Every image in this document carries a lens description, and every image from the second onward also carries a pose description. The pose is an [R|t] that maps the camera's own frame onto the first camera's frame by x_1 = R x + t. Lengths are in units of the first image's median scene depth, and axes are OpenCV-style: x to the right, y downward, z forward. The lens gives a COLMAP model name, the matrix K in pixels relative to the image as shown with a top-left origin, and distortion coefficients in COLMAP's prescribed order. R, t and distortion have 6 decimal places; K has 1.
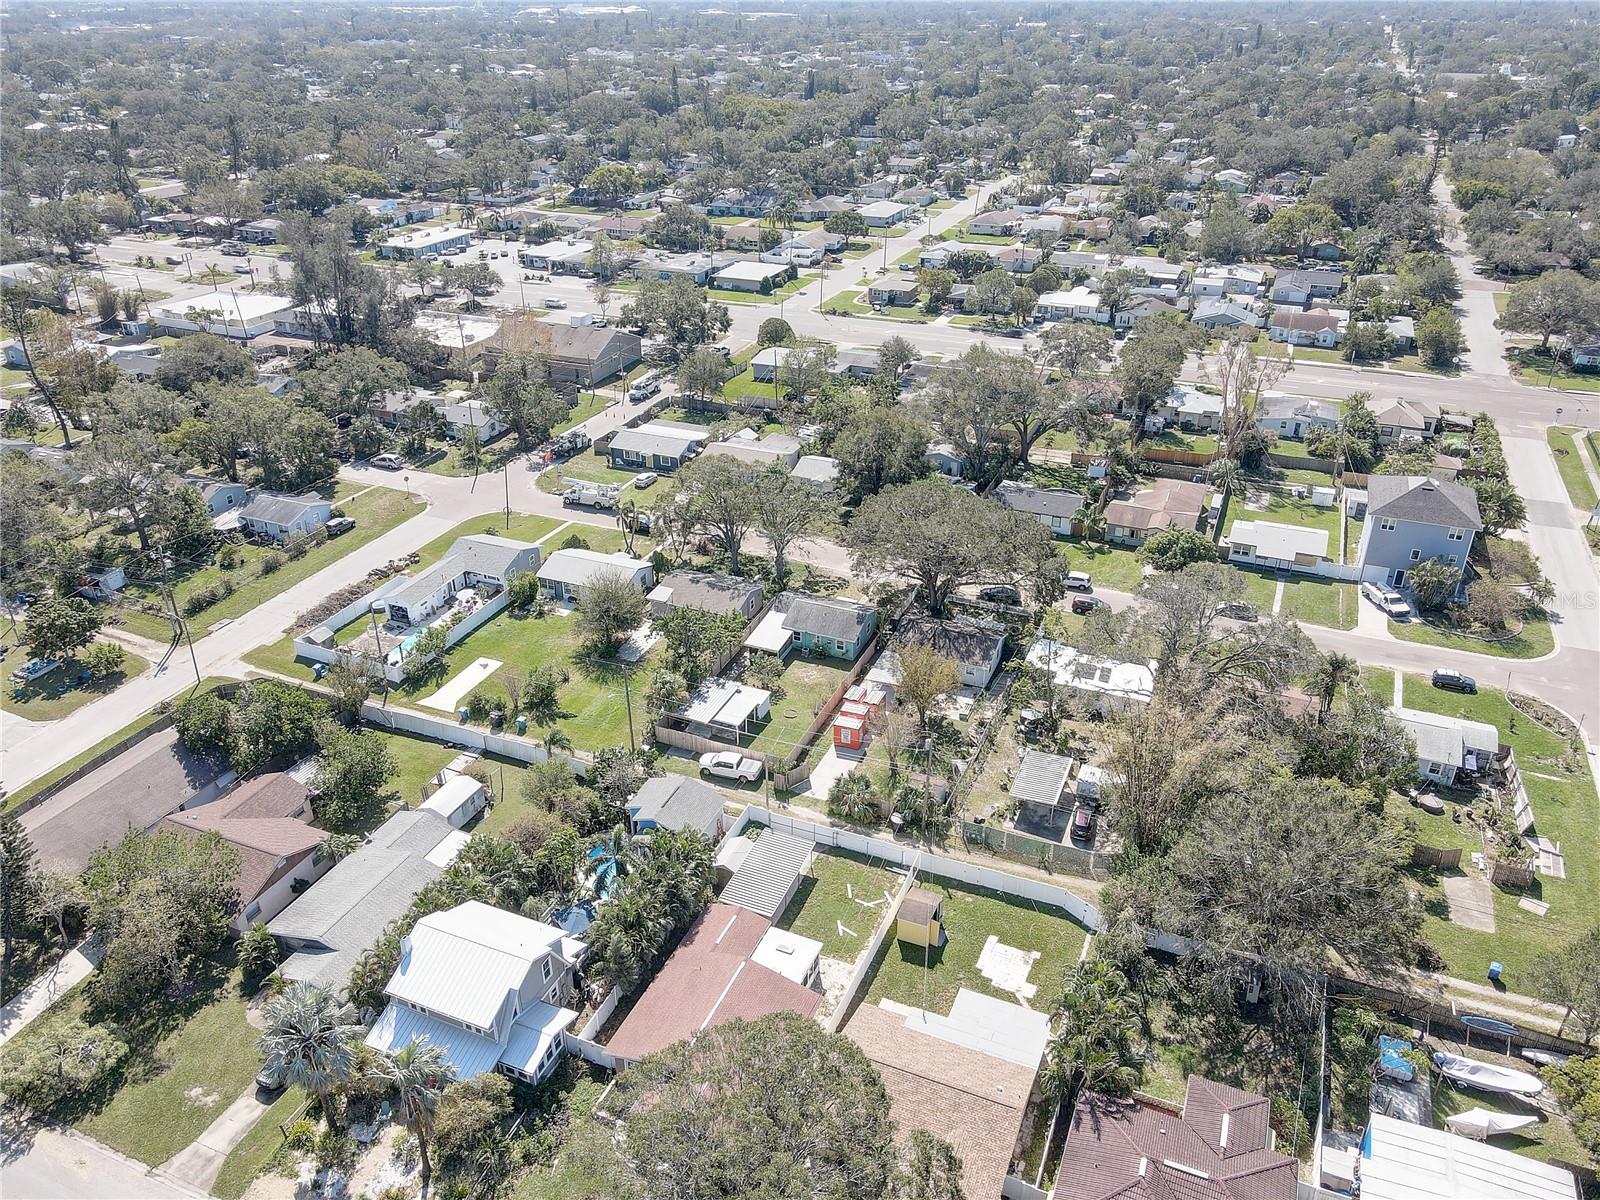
lens RADIAL K [[1119.7, 0, 802.1], [0, 1119.7, 597.5], [0, 0, 1]] dist [0.009346, 0.001057]
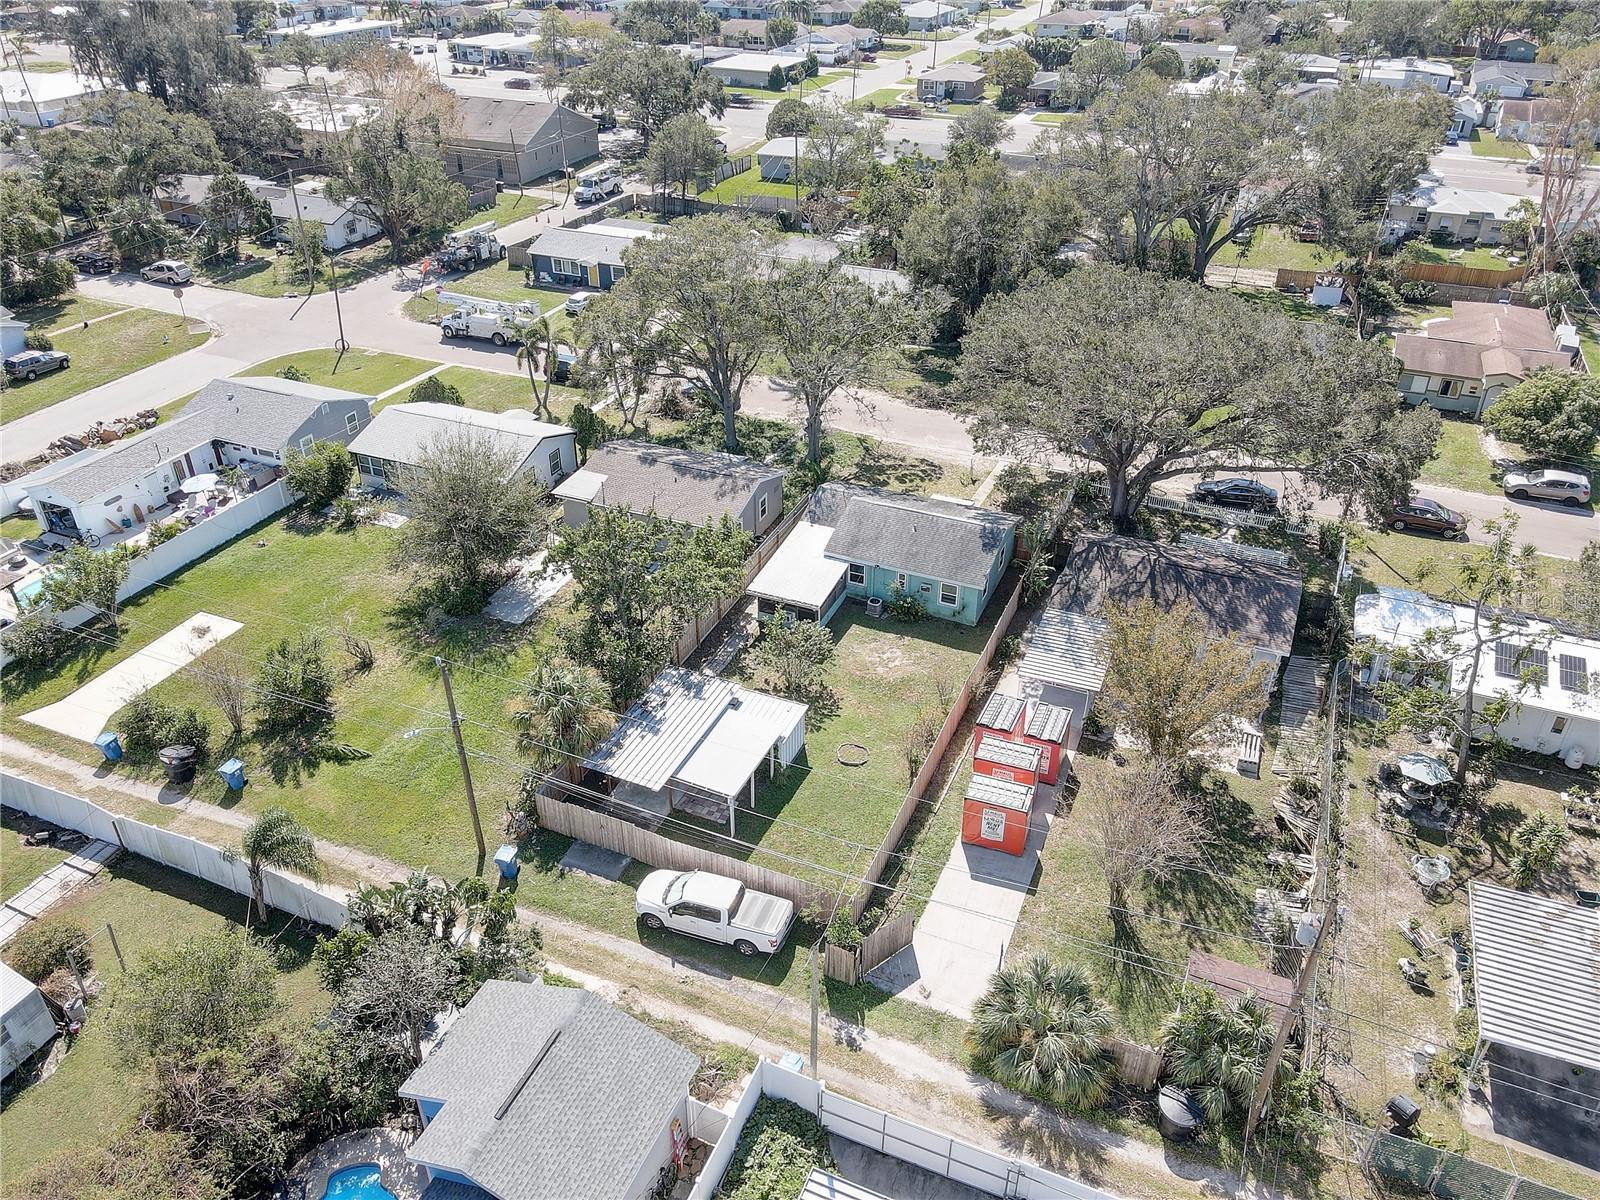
lens RADIAL K [[1119.7, 0, 802.1], [0, 1119.7, 604.8], [0, 0, 1]] dist [0.009346, 0.001057]
pose [[0.999961, 0.008790, 0.000739, -0.026343], [-0.008821, 0.996330, 0.085144, 0.006363], [0.000013, -0.085147, 0.996368, 0.480239]]
